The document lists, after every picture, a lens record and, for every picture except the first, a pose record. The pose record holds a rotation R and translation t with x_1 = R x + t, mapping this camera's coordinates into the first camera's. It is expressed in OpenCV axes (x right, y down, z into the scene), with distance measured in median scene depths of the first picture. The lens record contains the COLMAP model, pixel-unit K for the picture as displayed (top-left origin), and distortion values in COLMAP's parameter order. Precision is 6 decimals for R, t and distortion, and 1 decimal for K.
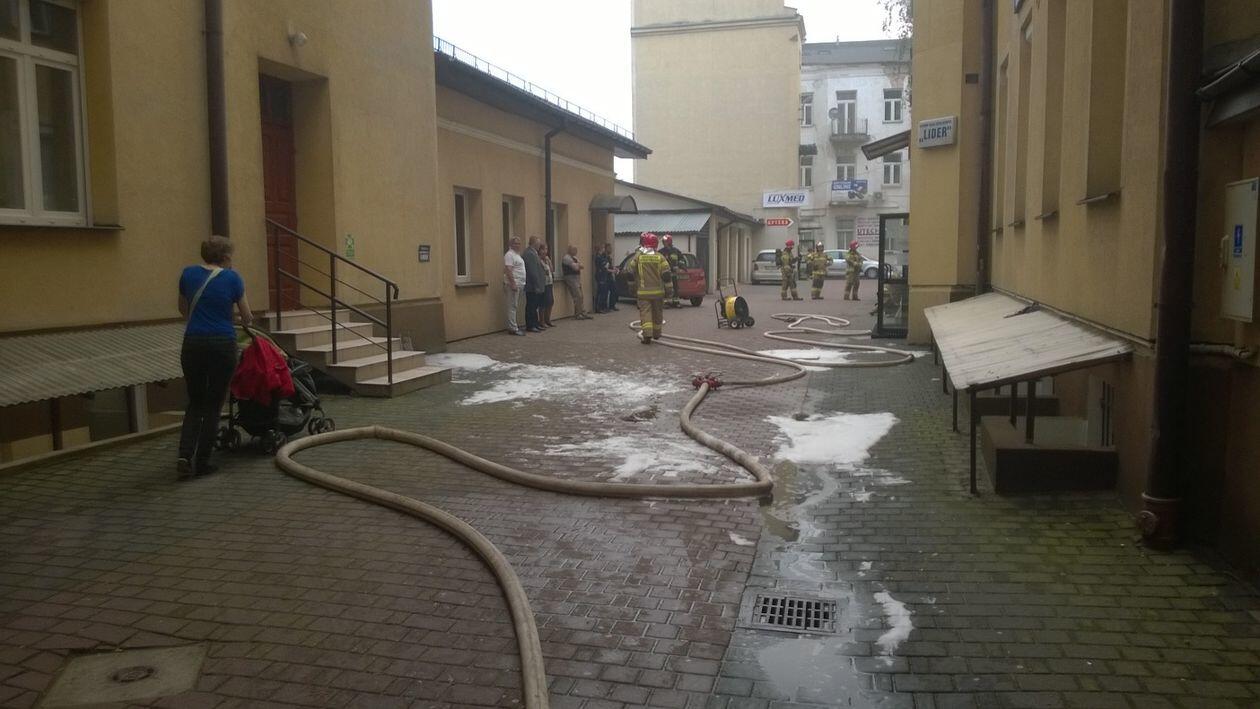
lens RADIAL K [[1090.6, 0, 626.2], [0, 1090.6, 357.0], [0, 0, 1]] dist [0.007169, -0.001754]
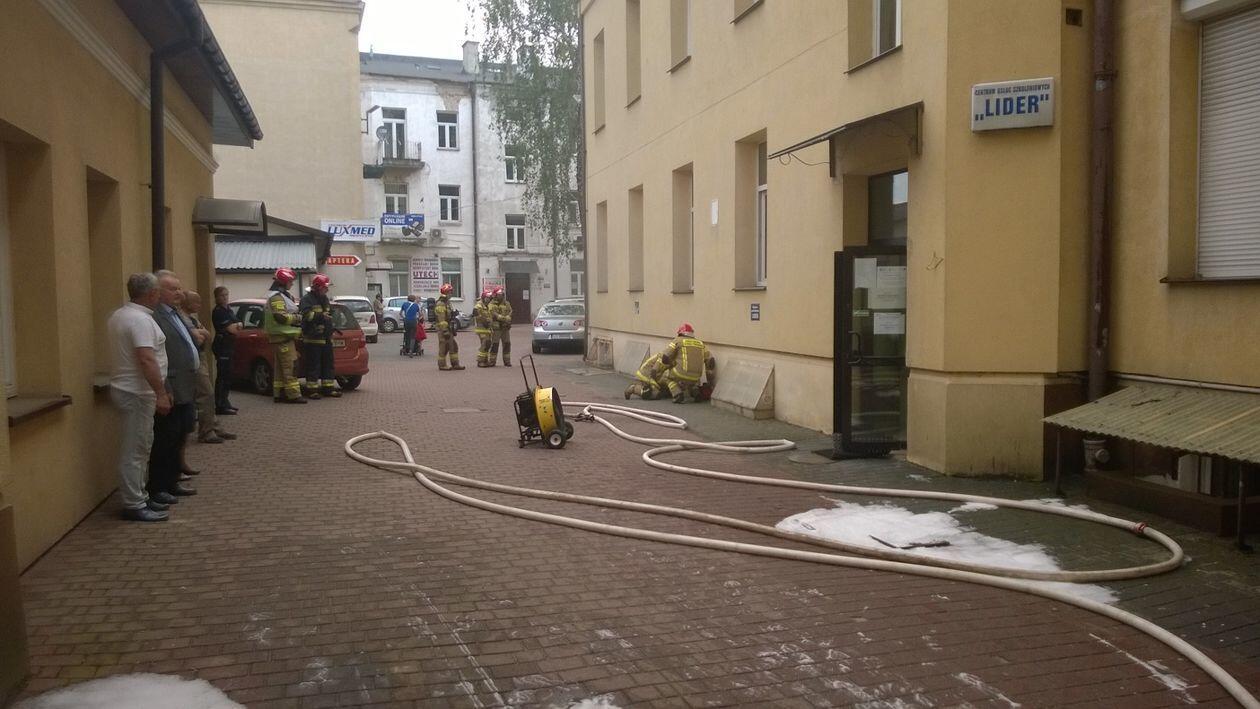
lens RADIAL K [[1090.6, 0, 722.1], [0, 1090.6, 341.9], [0, 0, 1]] dist [0.007169, -0.001754]
pose [[0.842497, -0.012314, 0.538560, -0.041454], [0.041549, 0.998246, -0.042172, -0.017968], [-0.537096, 0.057906, 0.841531, 0.168790]]
